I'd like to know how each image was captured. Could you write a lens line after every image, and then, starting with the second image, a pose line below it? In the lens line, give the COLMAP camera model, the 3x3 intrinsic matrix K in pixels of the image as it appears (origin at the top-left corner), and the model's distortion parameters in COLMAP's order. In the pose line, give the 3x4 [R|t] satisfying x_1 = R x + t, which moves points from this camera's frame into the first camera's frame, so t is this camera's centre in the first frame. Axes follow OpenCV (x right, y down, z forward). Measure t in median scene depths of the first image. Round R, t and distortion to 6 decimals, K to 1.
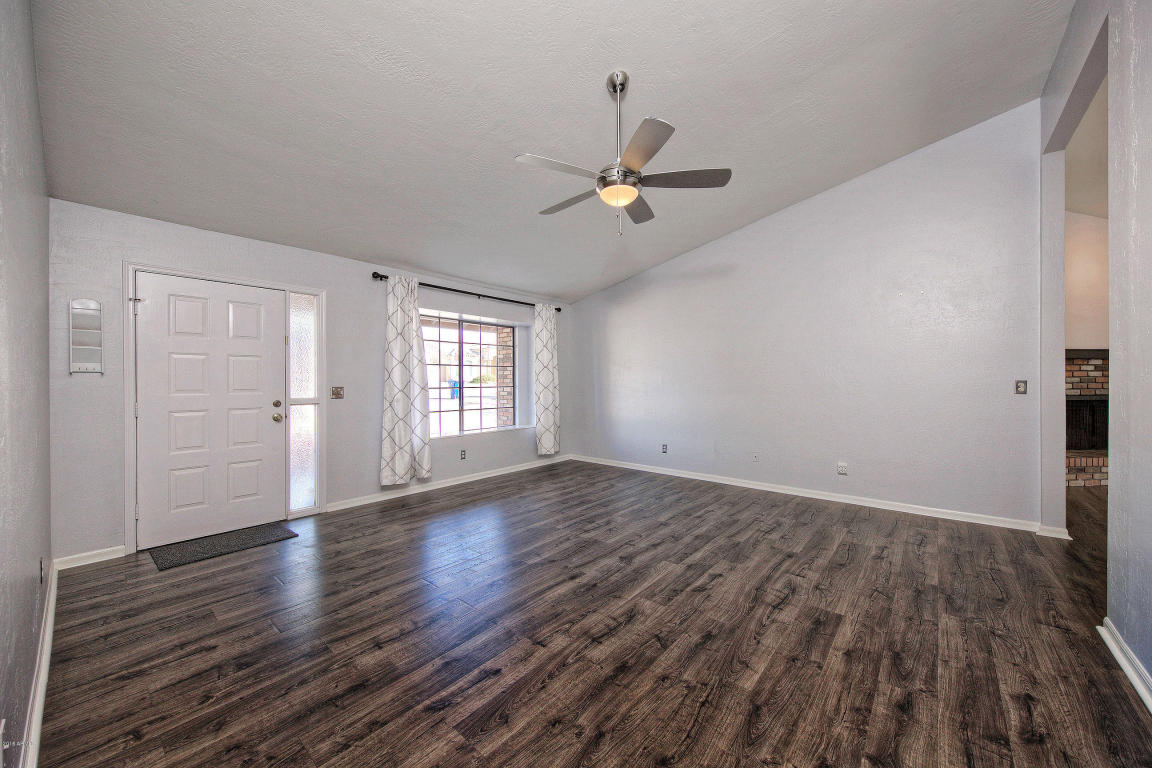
lens RADIAL K [[413.6, 0, 578.4], [0, 413.6, 390.5], [0, 0, 1]] dist [0.003394, -0.001156]
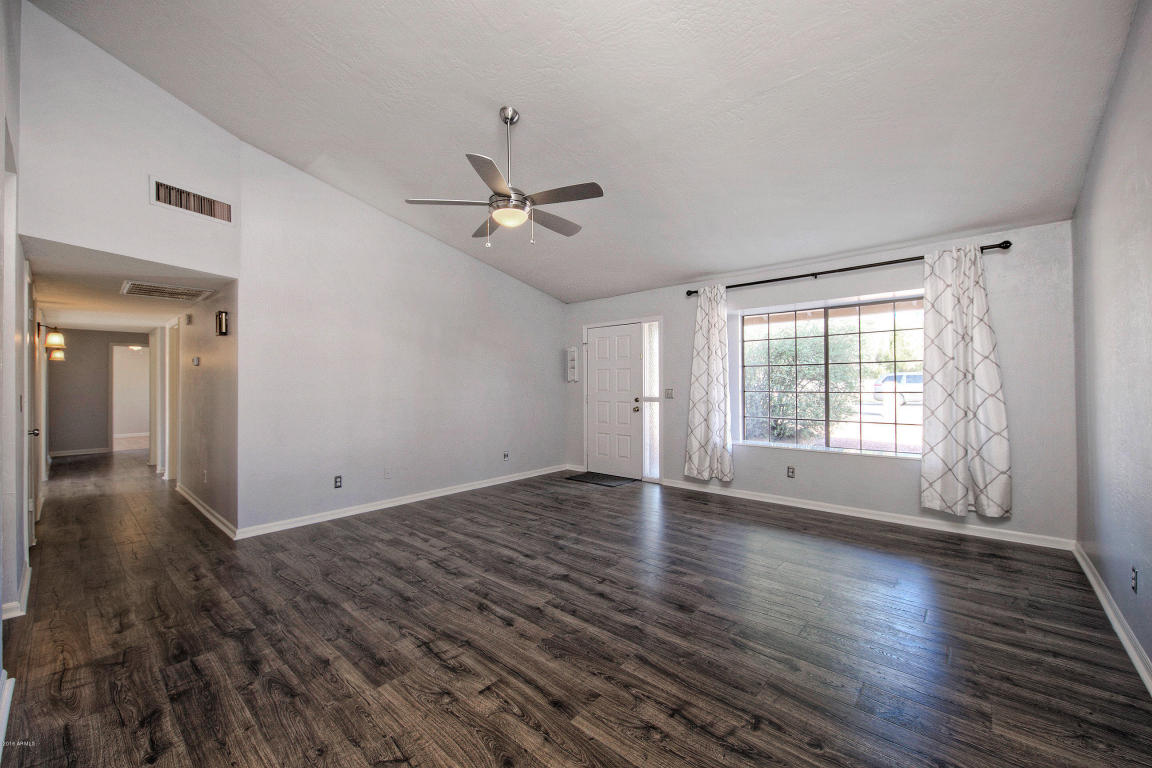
lens RADIAL K [[447.6, 0, 584.9], [0, 447.6, 381.9], [0, 0, 1]] dist [0.012175, -0.001358]
pose [[0.005581, -0.002816, -0.999980, 1.212013], [-0.017229, 0.999847, -0.002912, -0.031996], [0.999836, 0.017245, 0.005532, 1.117736]]
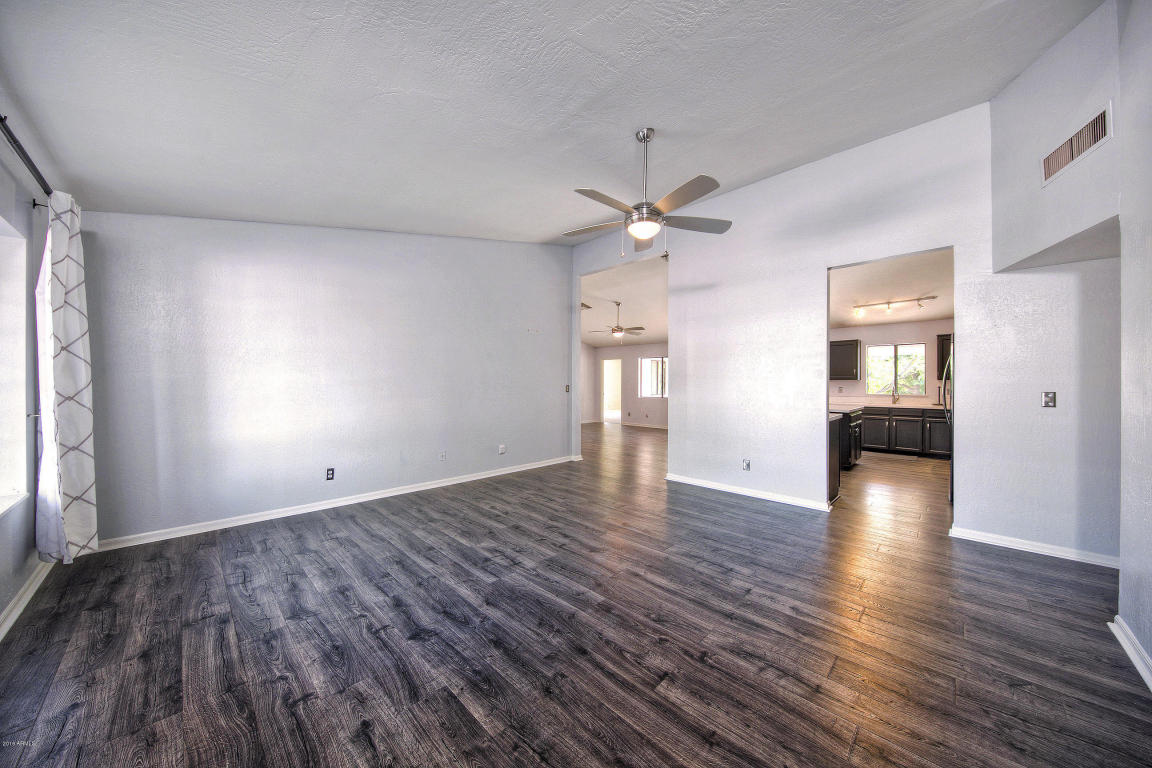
lens RADIAL K [[392.0, 0, 575.1], [0, 392.0, 383.5], [0, 0, 1]] dist [-0.002730, -0.000630]
pose [[0.070180, 0.004706, 0.997523, -0.977868], [0.016822, 0.999841, -0.005900, -0.022847], [-0.997392, 0.017194, 0.070090, 1.049145]]
